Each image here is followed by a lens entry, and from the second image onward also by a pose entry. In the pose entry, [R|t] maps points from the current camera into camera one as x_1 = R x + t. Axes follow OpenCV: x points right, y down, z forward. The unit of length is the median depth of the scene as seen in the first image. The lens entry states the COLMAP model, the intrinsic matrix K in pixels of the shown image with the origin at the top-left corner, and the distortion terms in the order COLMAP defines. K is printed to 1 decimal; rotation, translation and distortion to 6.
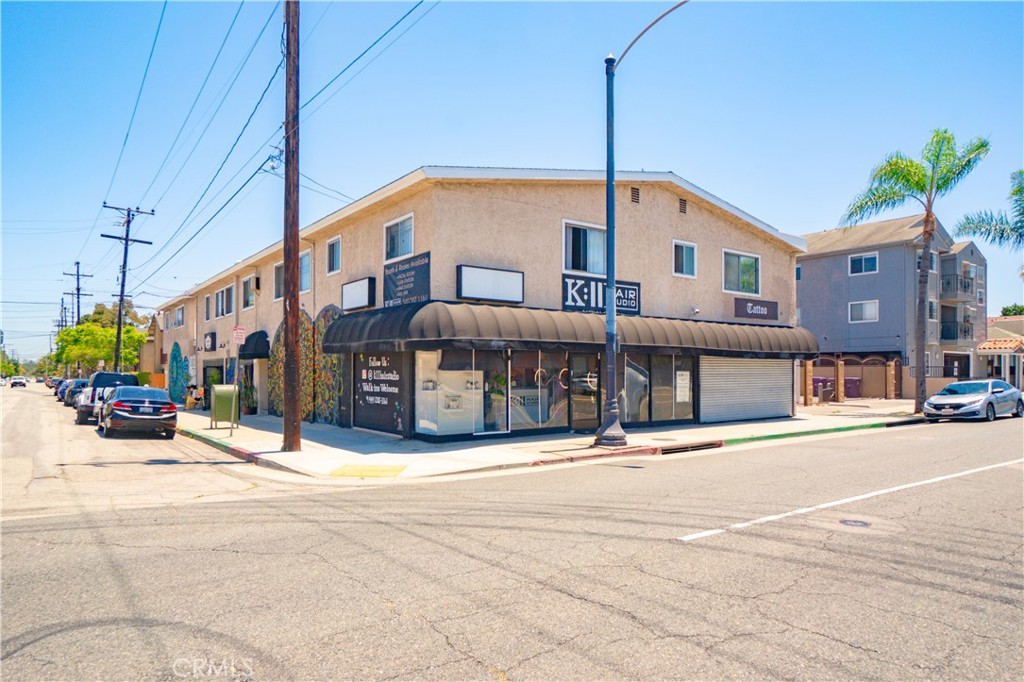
lens RADIAL K [[633.0, 0, 518.1], [0, 633.0, 368.1], [0, 0, 1]] dist [-0.002685, 0.000909]
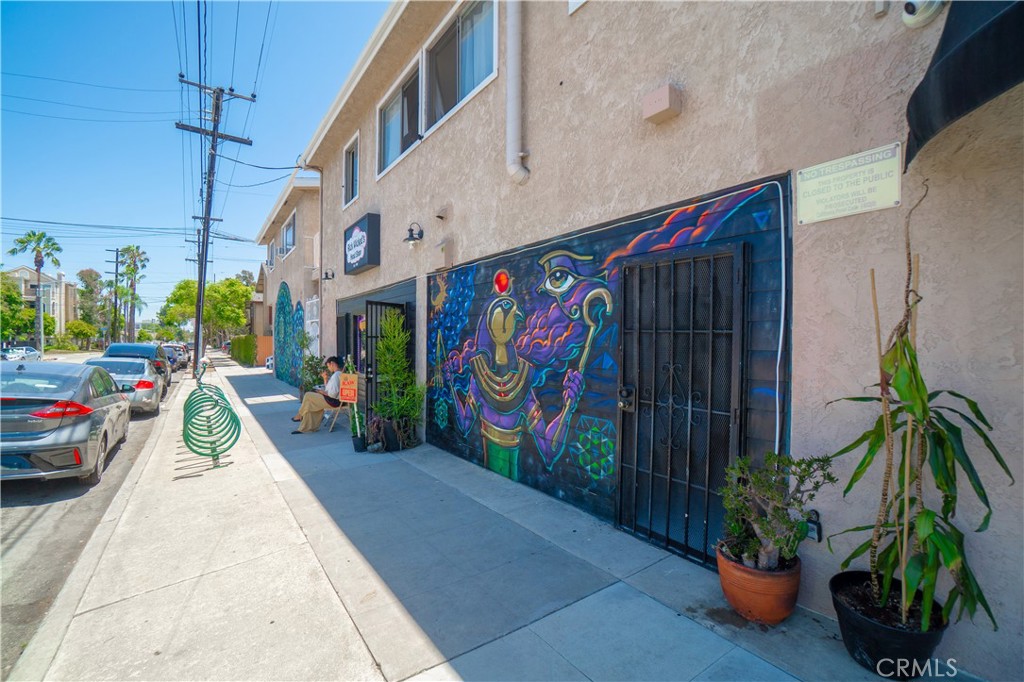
lens RADIAL K [[450.9, 0, 507.7], [0, 450.9, 343.5], [0, 0, 1]] dist [-0.042852, 0.006863]
pose [[0.998807, 0.001859, -0.048797, -0.703242], [-0.001029, 0.999854, 0.017038, 0.022227], [0.048822, -0.016967, 0.998663, 1.341487]]
